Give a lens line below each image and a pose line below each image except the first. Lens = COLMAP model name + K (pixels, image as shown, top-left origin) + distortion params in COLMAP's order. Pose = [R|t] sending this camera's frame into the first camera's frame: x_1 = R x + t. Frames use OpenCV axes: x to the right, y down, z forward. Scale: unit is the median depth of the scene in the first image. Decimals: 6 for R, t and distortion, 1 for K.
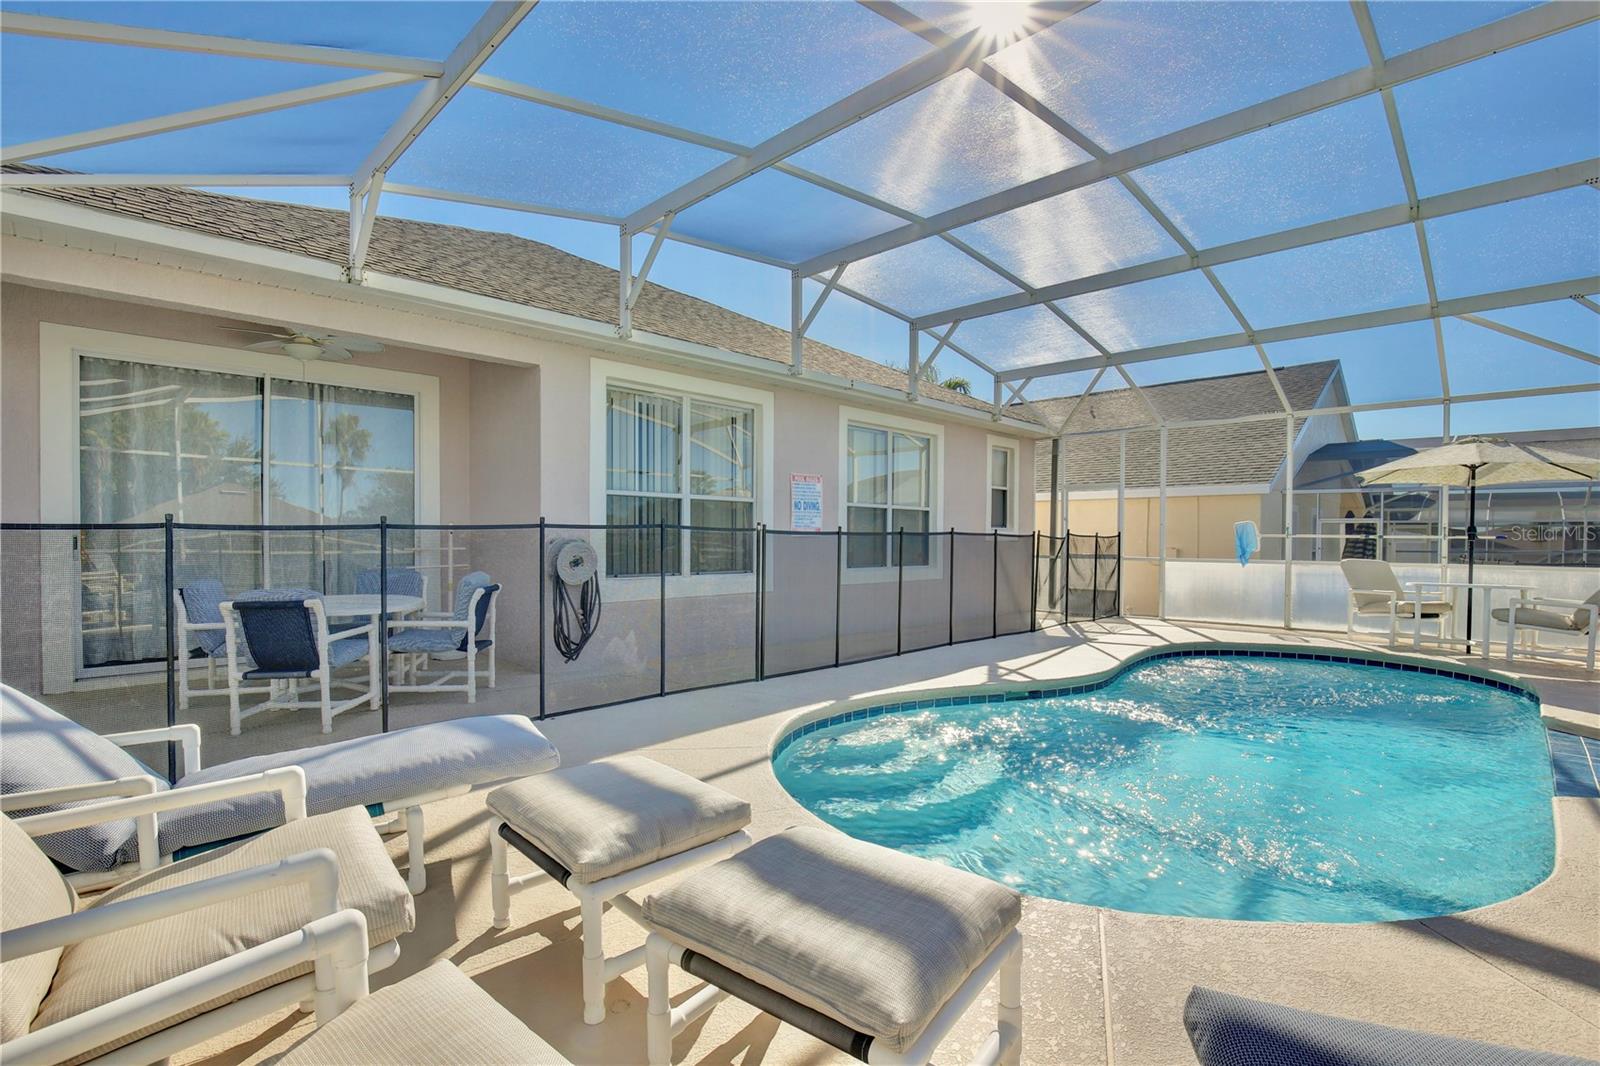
lens RADIAL K [[739.8, 0, 801.5], [0, 739.8, 540.5], [0, 0, 1]] dist [-0.035412, 0.004908]
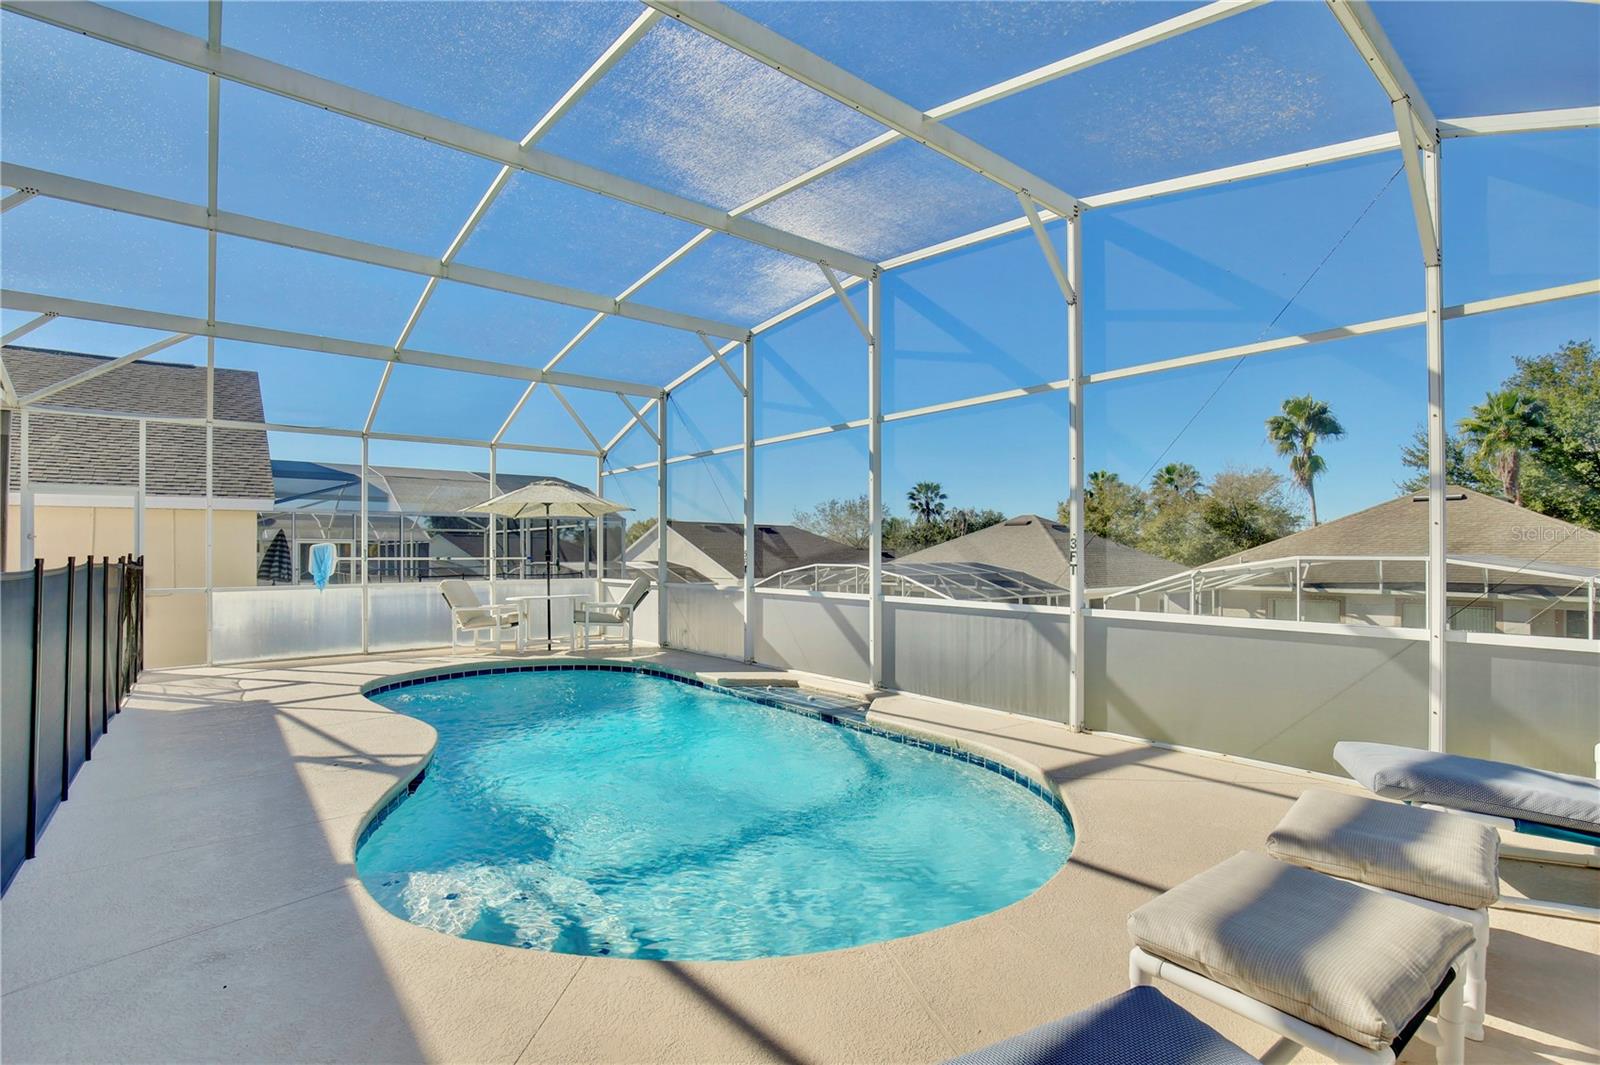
lens RADIAL K [[739.8, 0, 791.6], [0, 739.8, 538.8], [0, 0, 1]] dist [-0.035412, 0.004908]
pose [[0.093460, 0.014865, 0.995512, -0.257615], [0.009791, 0.999826, -0.015849, -0.011742], [-0.995575, 0.011229, 0.093298, 0.356244]]
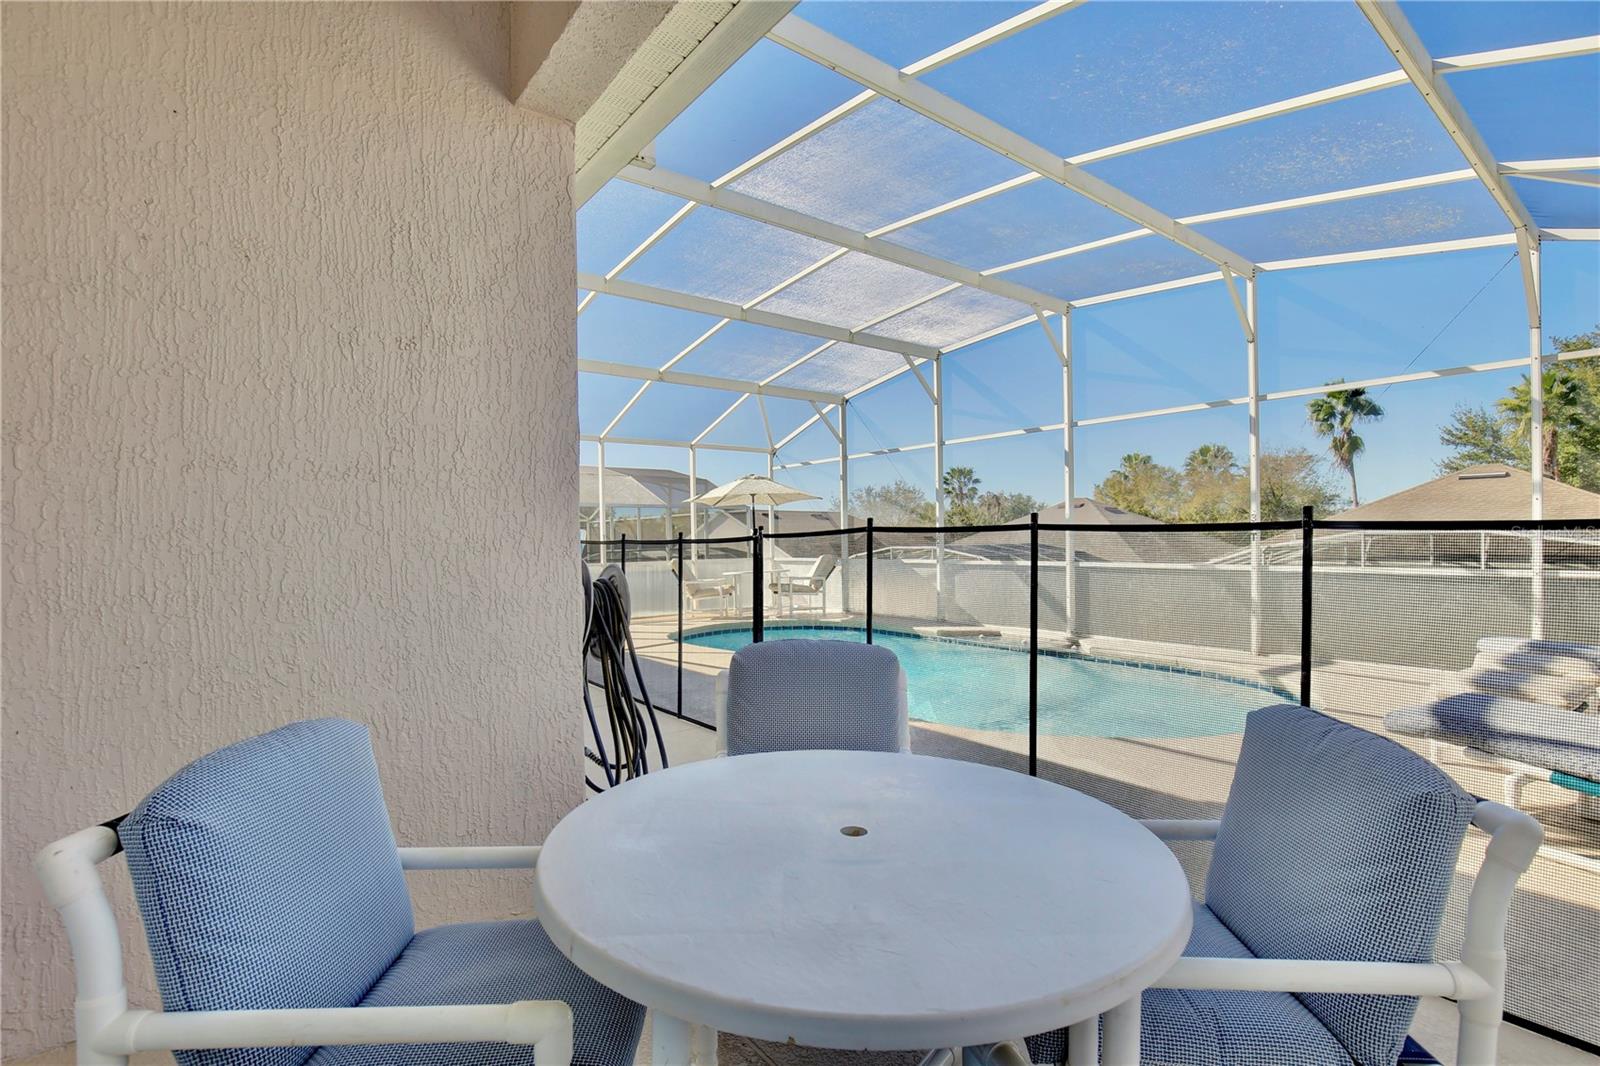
lens RADIAL K [[739.8, 0, 792.7], [0, 739.8, 540.1], [0, 0, 1]] dist [-0.035412, 0.004908]
pose [[0.114587, -0.006453, 0.993392, -0.488038], [0.024262, 0.999699, 0.003695, -0.006527], [-0.993117, 0.023678, 0.114709, 0.583379]]
